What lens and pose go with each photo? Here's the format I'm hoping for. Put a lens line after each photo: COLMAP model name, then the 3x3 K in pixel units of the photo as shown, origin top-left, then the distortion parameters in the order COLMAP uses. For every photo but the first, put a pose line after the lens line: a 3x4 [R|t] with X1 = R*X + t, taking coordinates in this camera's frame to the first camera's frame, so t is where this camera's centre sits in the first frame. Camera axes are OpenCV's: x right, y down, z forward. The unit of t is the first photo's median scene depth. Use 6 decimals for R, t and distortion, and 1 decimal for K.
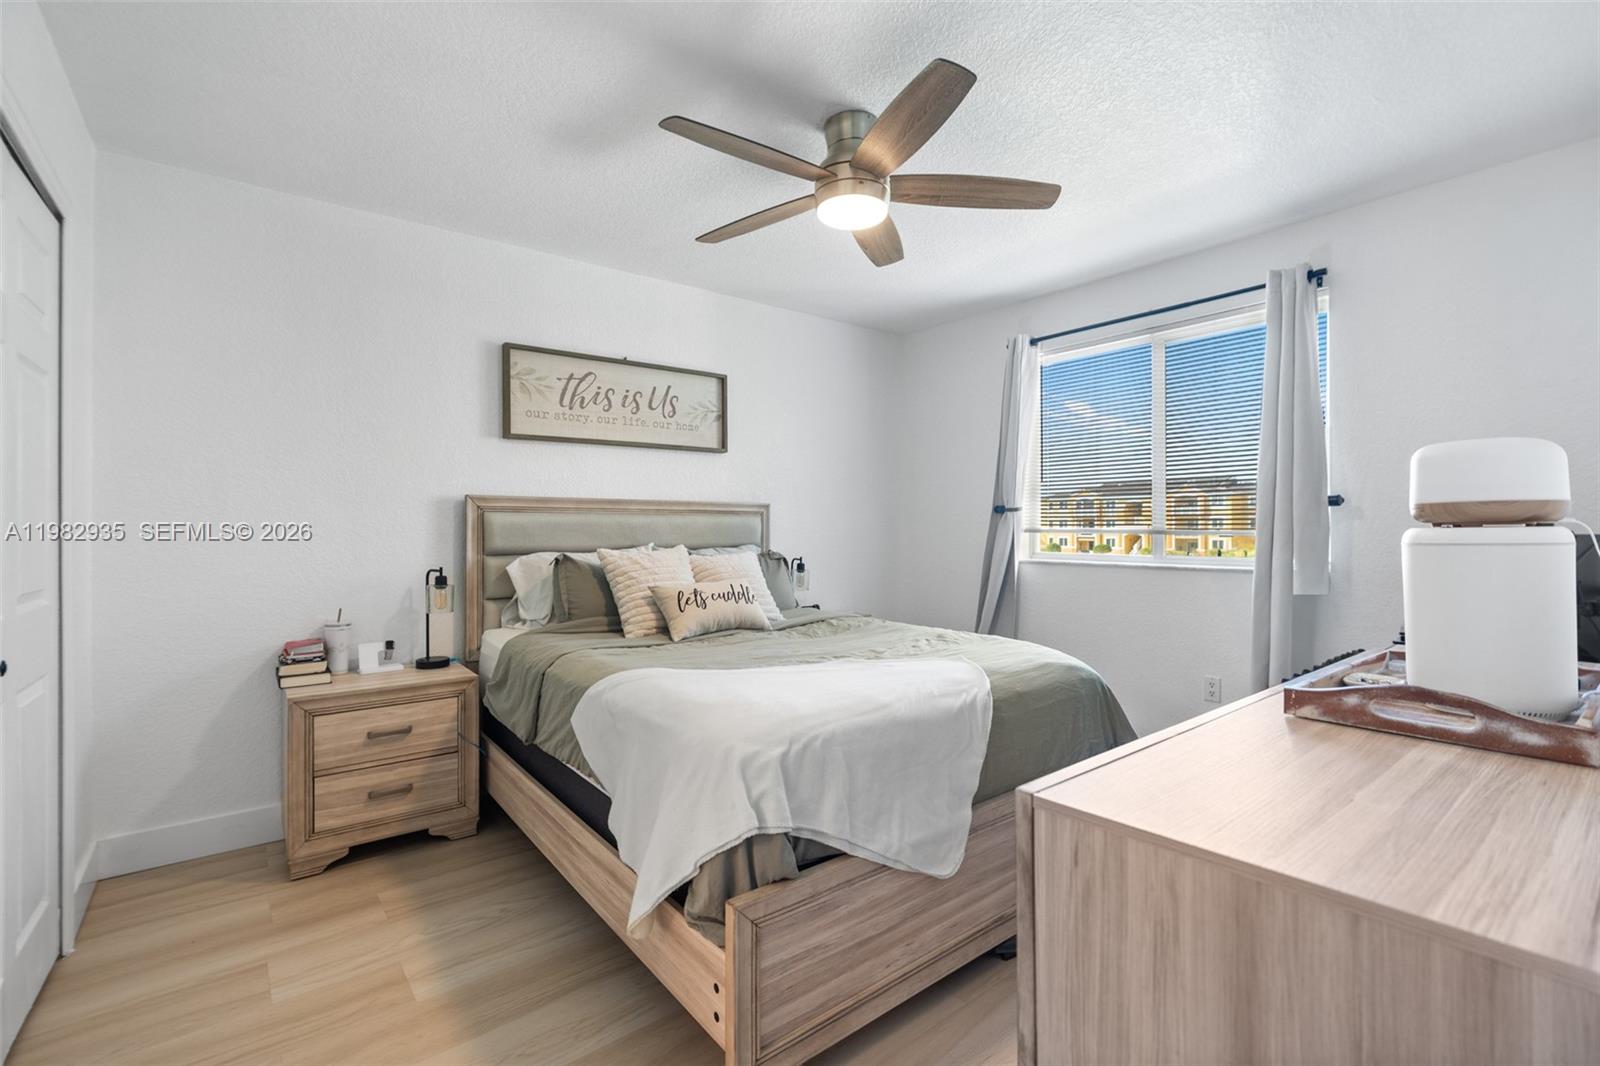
lens RADIAL K [[696.7, 0, 803.9], [0, 696.7, 524.5], [0, 0, 1]] dist [-0.008266, -0.000116]
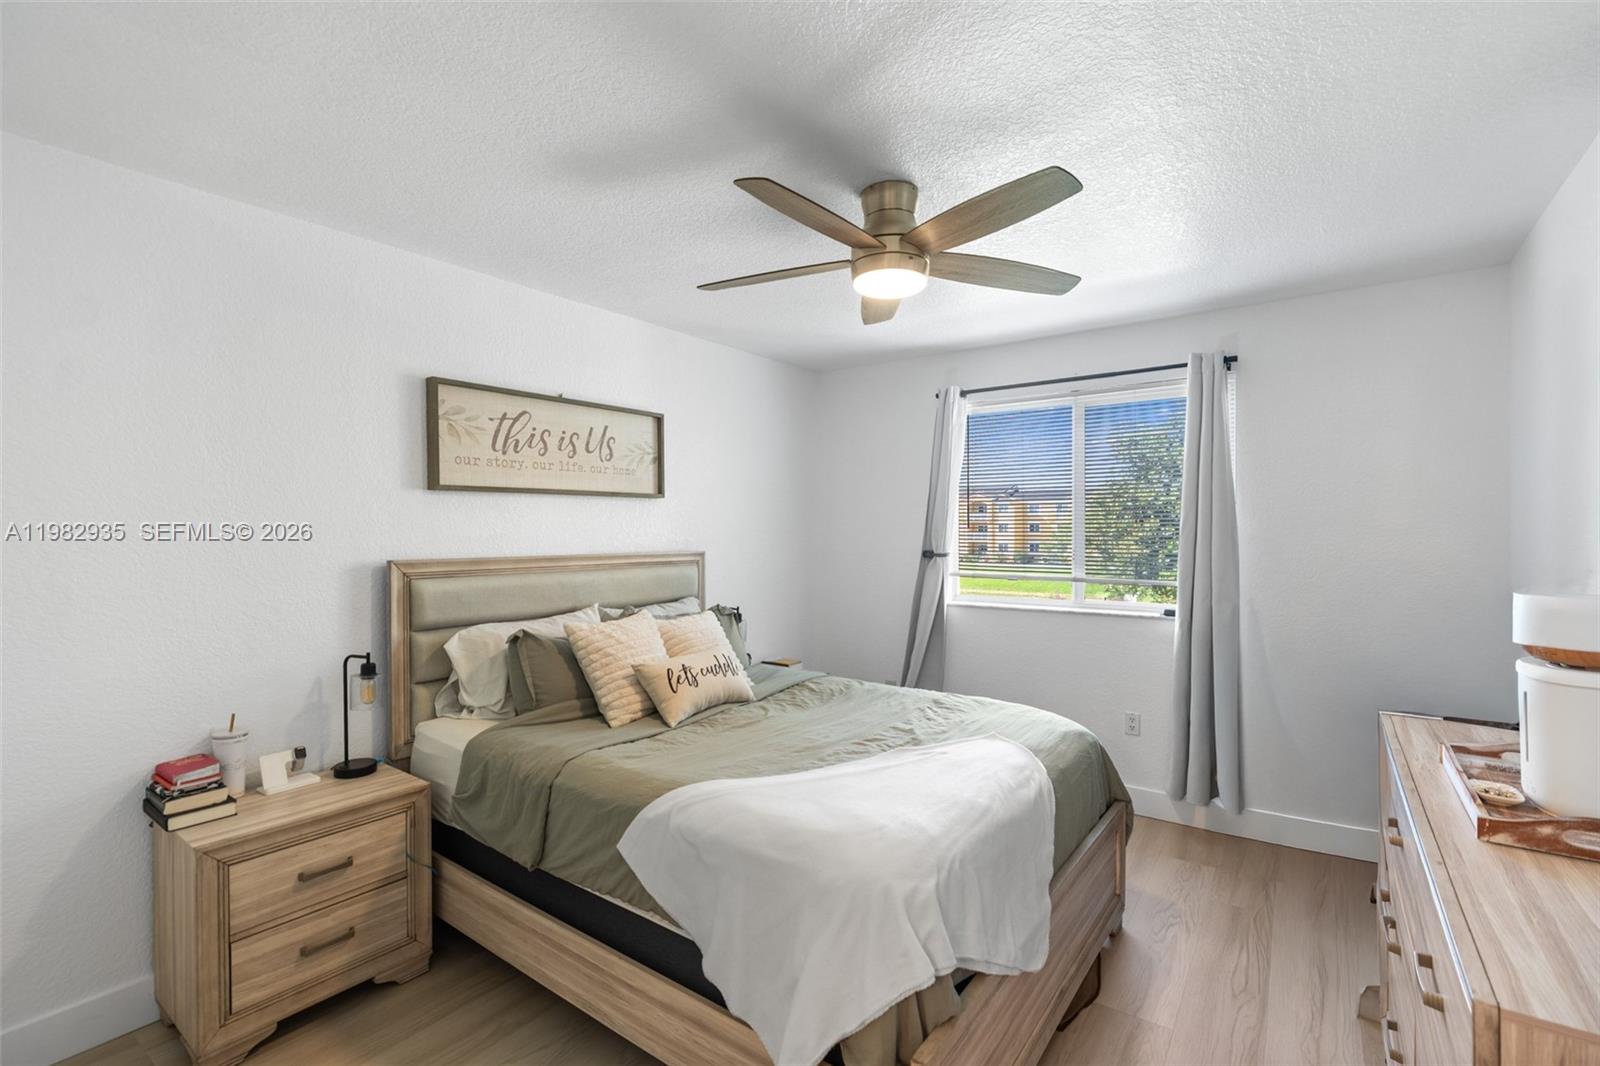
lens RADIAL K [[706.8, 0, 797.6], [0, 706.8, 537.2], [0, 0, 1]] dist [-0.003336, 0.000309]
pose [[0.966025, -0.004197, 0.258414, -0.251480], [0.000713, 0.999908, 0.013573, -0.088544], [-0.258447, -0.012928, 0.965939, 0.063543]]
